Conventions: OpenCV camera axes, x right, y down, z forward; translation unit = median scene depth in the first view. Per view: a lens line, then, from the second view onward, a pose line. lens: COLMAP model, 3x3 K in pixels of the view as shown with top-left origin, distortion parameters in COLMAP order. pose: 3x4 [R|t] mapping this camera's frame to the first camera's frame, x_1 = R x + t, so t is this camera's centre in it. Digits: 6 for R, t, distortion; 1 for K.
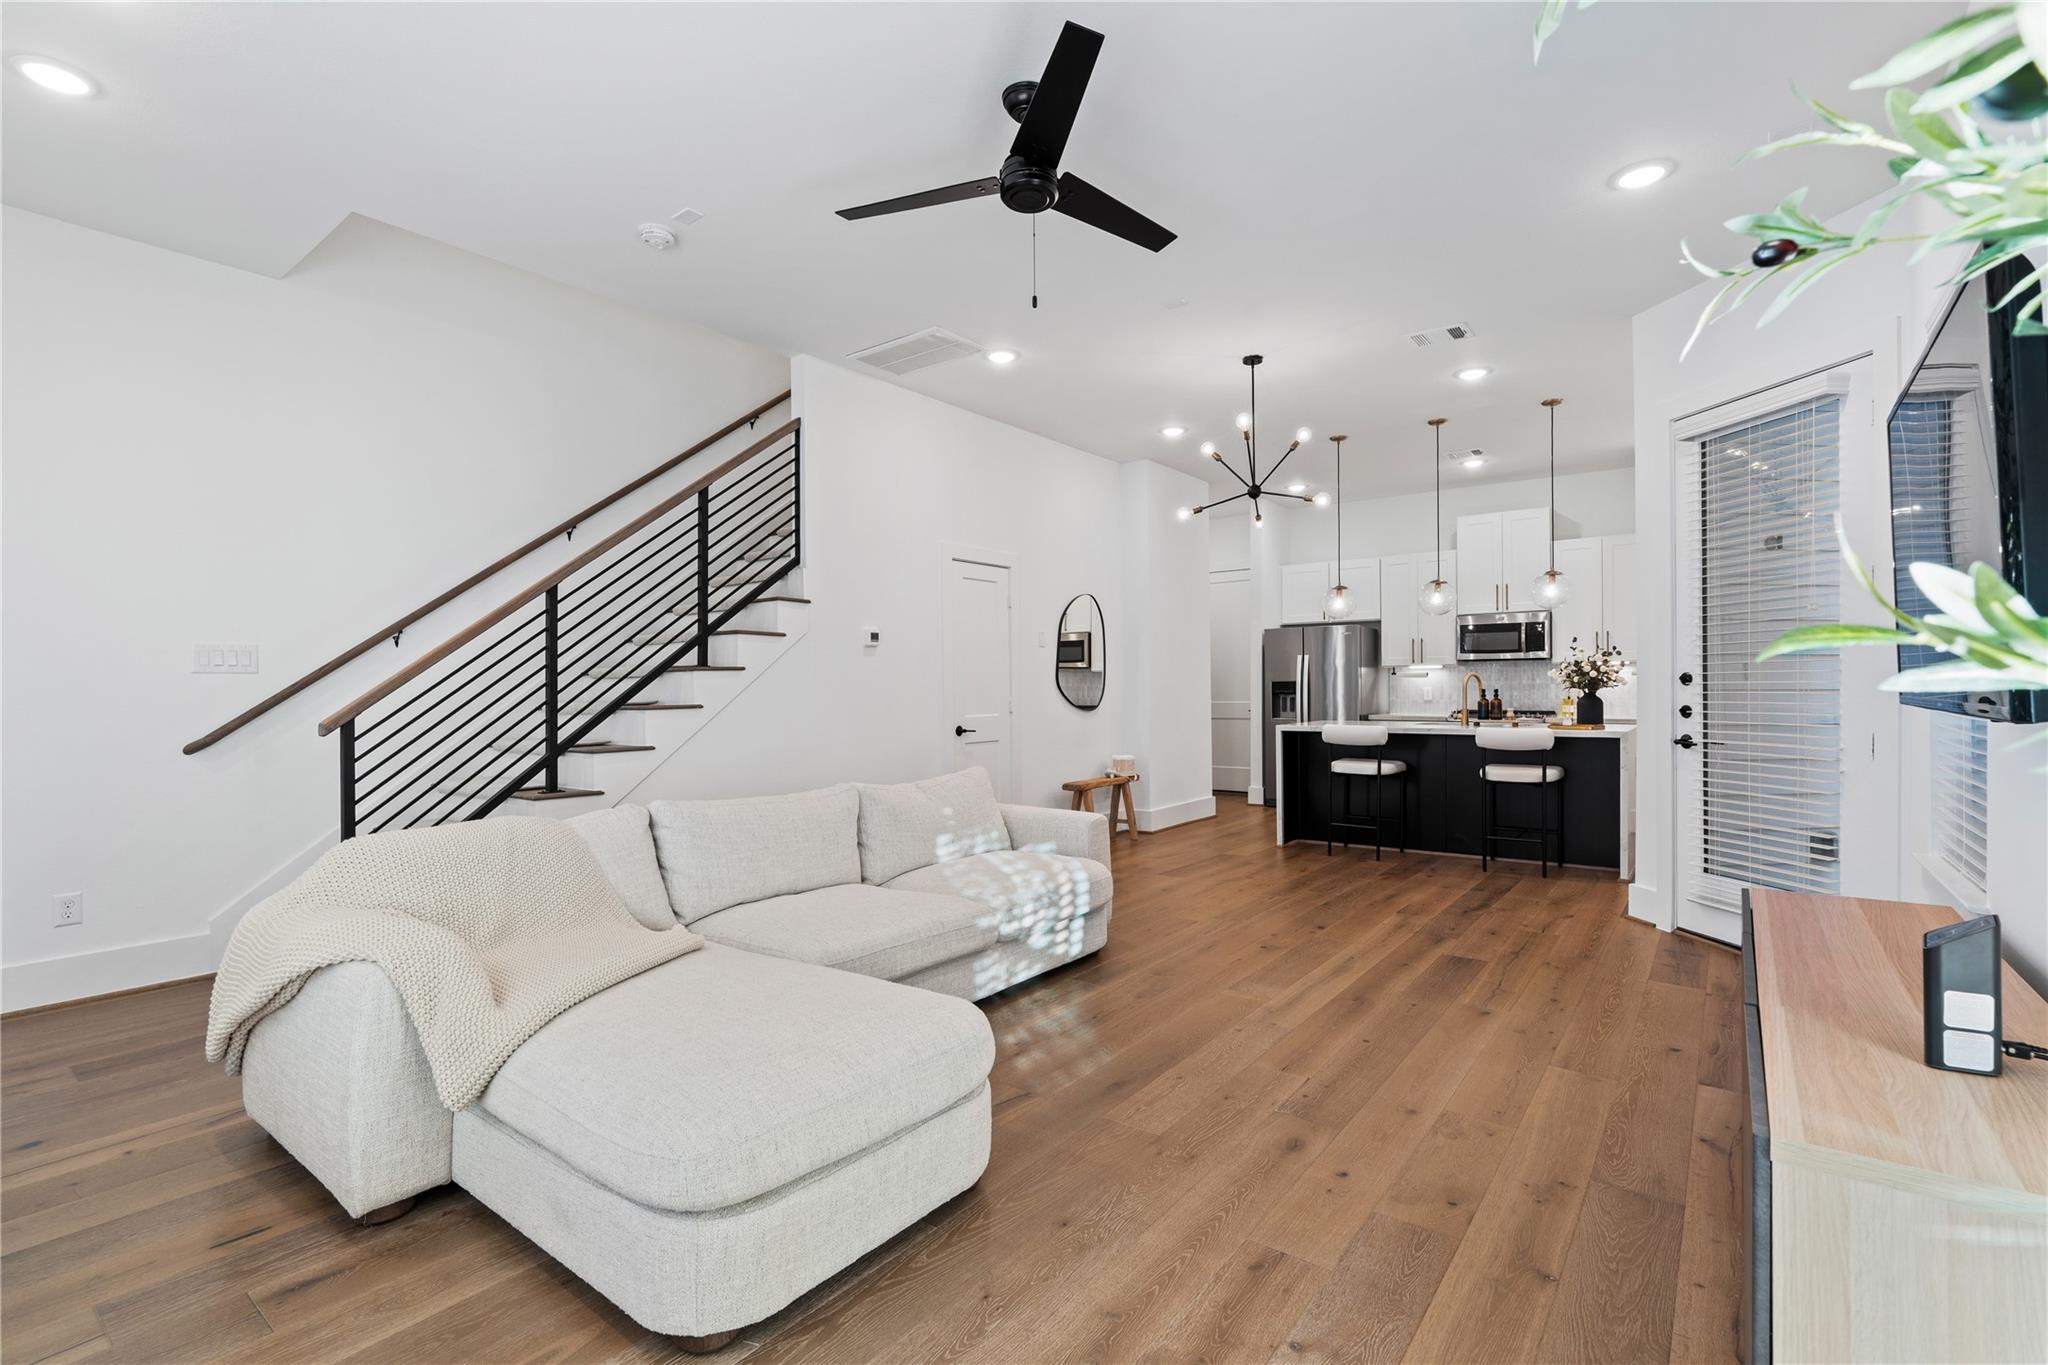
lens RADIAL K [[934.2, 0, 1021.2], [0, 934.2, 694.5], [0, 0, 1]] dist [-0.000759, 0.000031]
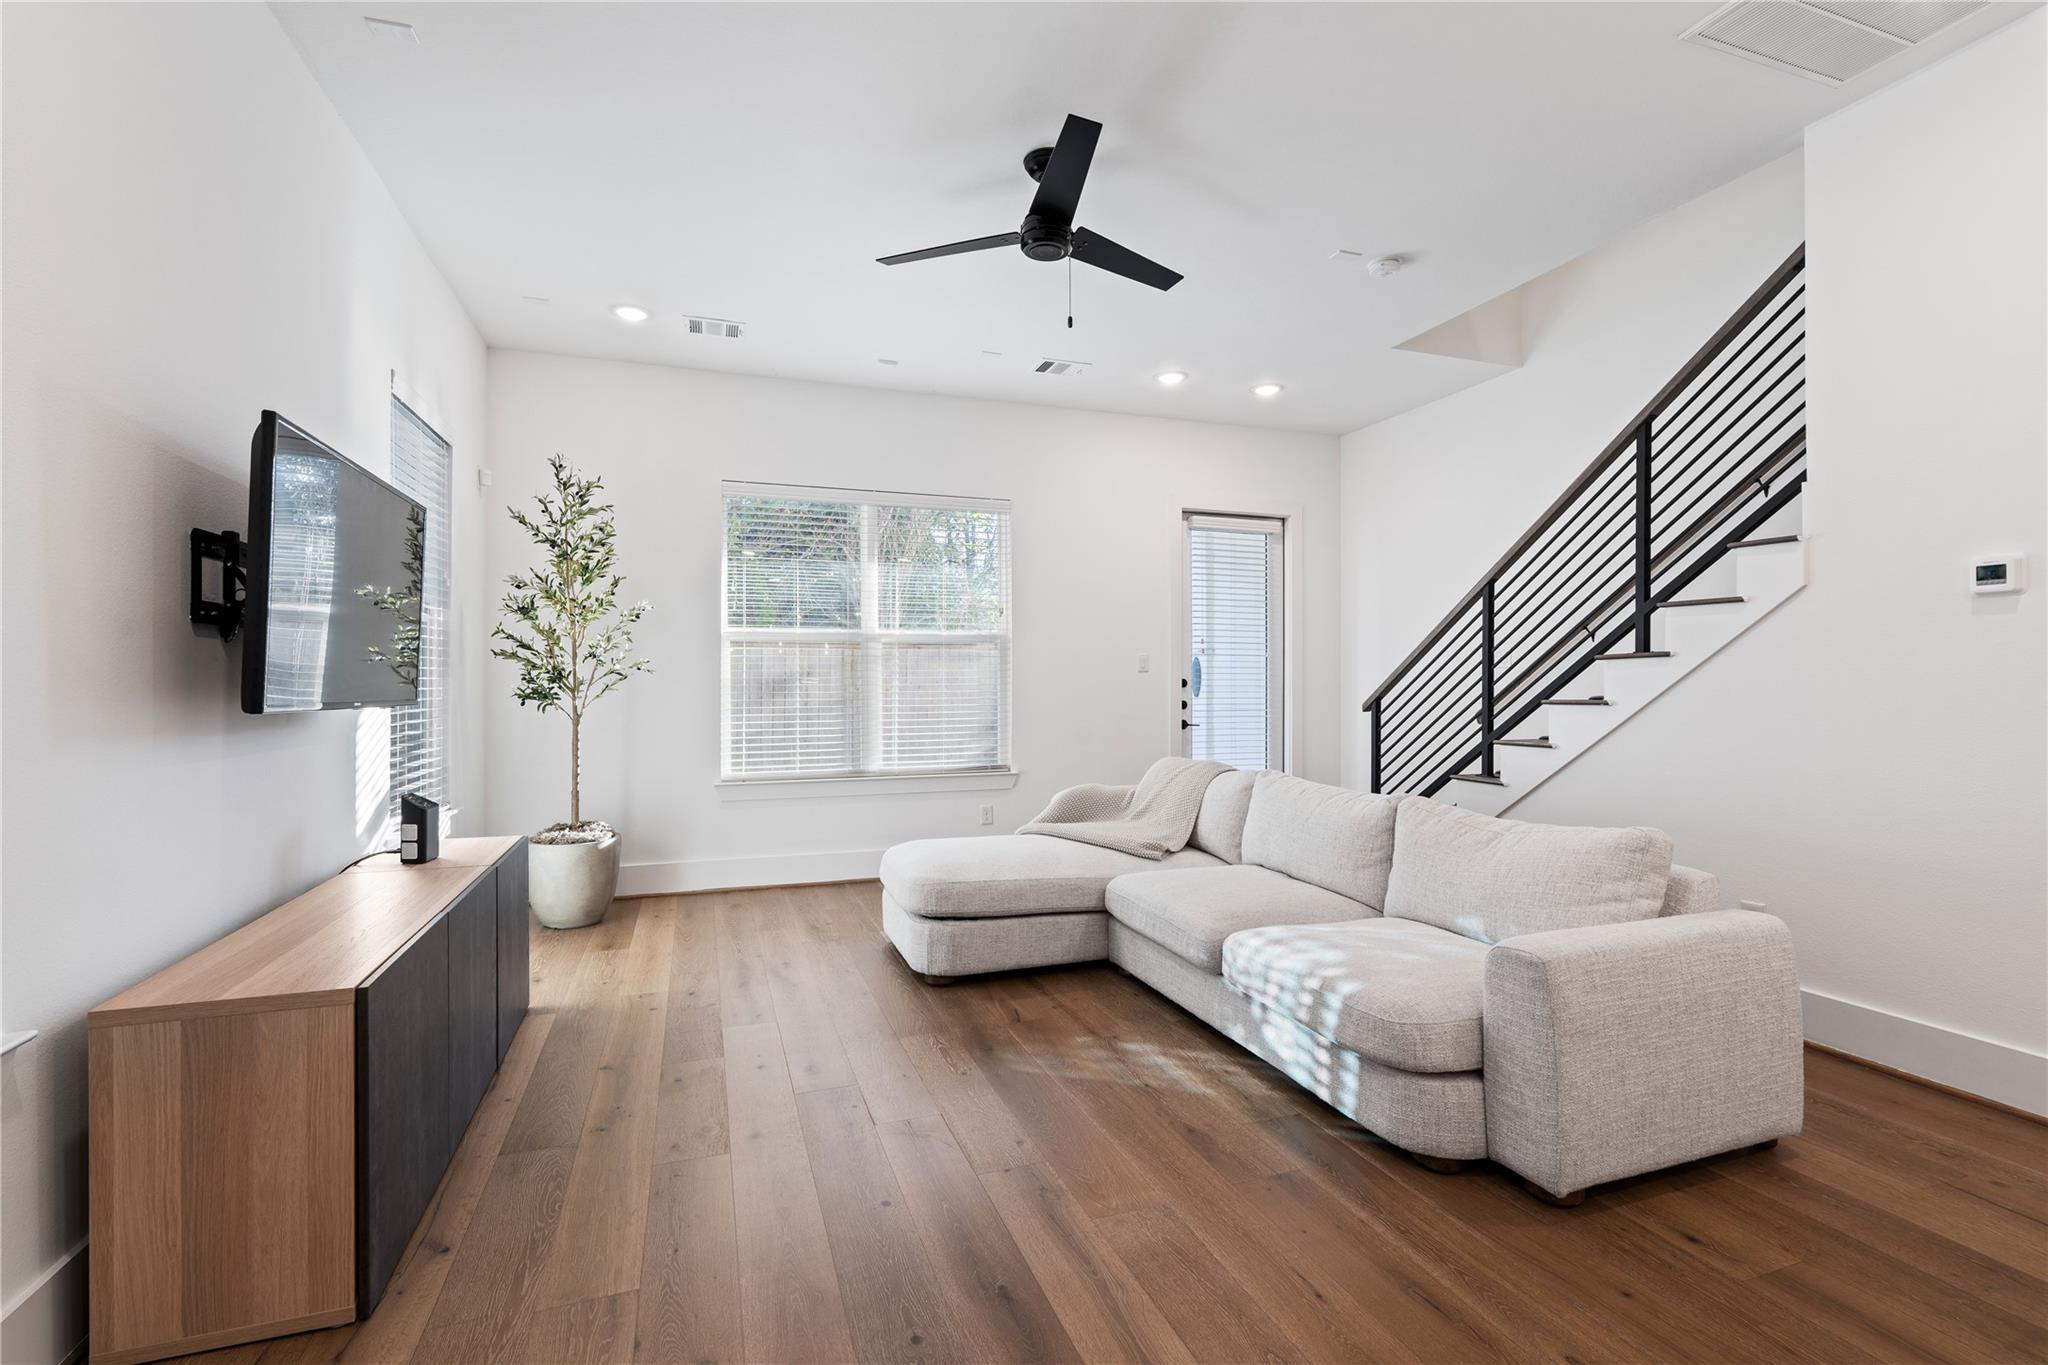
lens RADIAL K [[919.7, 0, 1022.4], [0, 919.7, 681.2], [0, 0, 1]] dist [-0.003276, 0.000228]
pose [[-0.543819, 0.006473, -0.839178, 0.531824], [0.002075, 0.999978, 0.006369, -0.011157], [0.839200, 0.001722, -0.543820, 0.876592]]
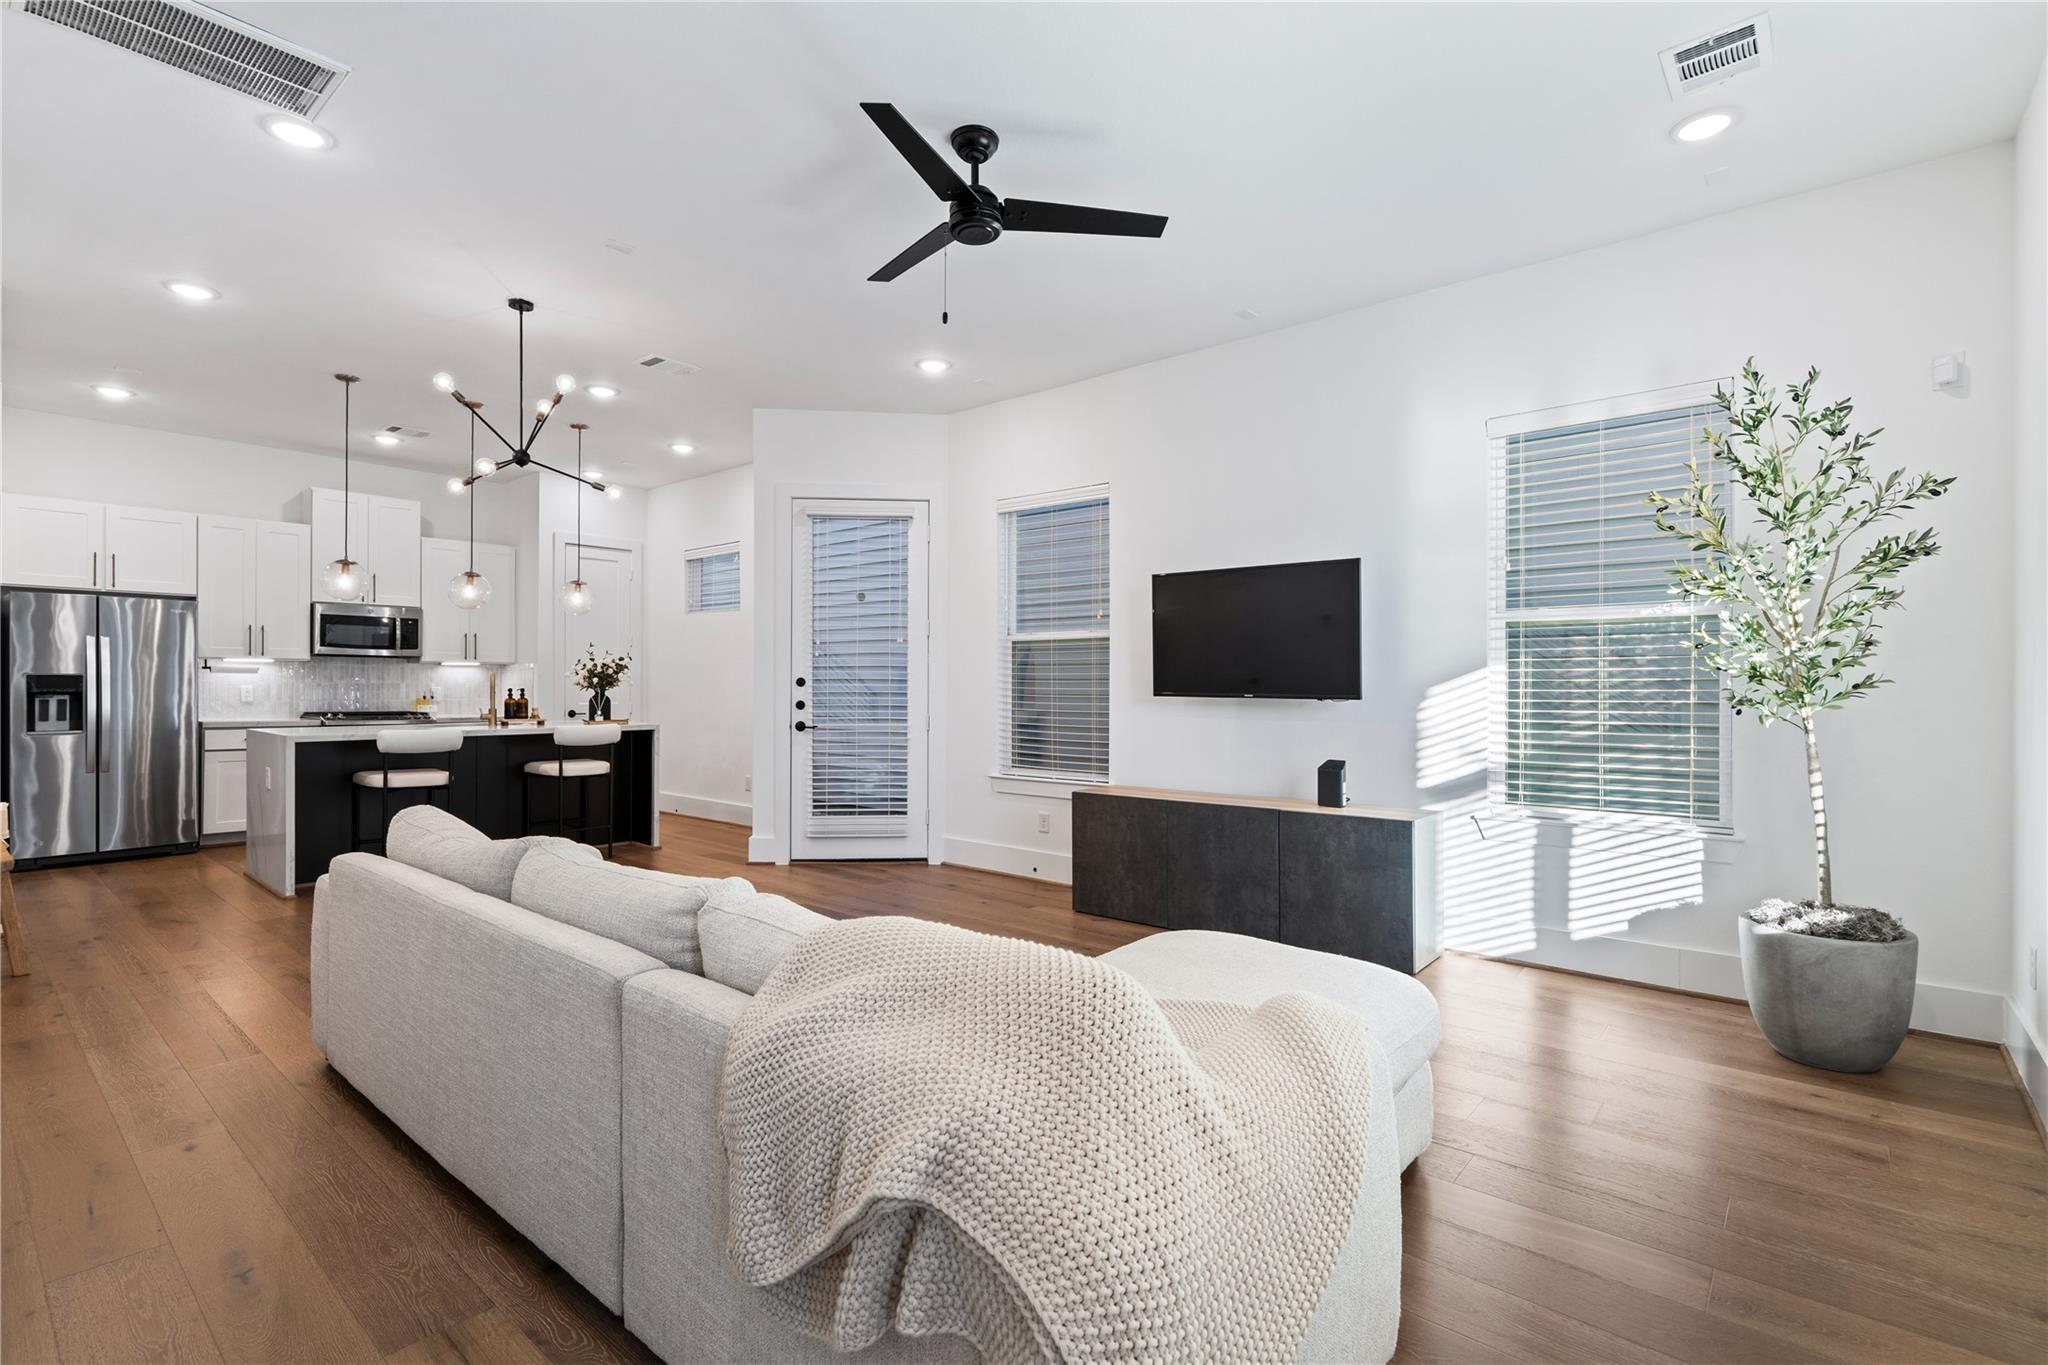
lens RADIAL K [[948.3, 0, 1028.3], [0, 948.3, 685.0], [0, 0, 1]] dist [-0.007479, 0.000598]
pose [[0.045727, 0.008124, 0.998921, -0.597955], [0.002161, 0.999964, -0.008232, 0.000329], [-0.998952, 0.002535, 0.045707, 0.494150]]
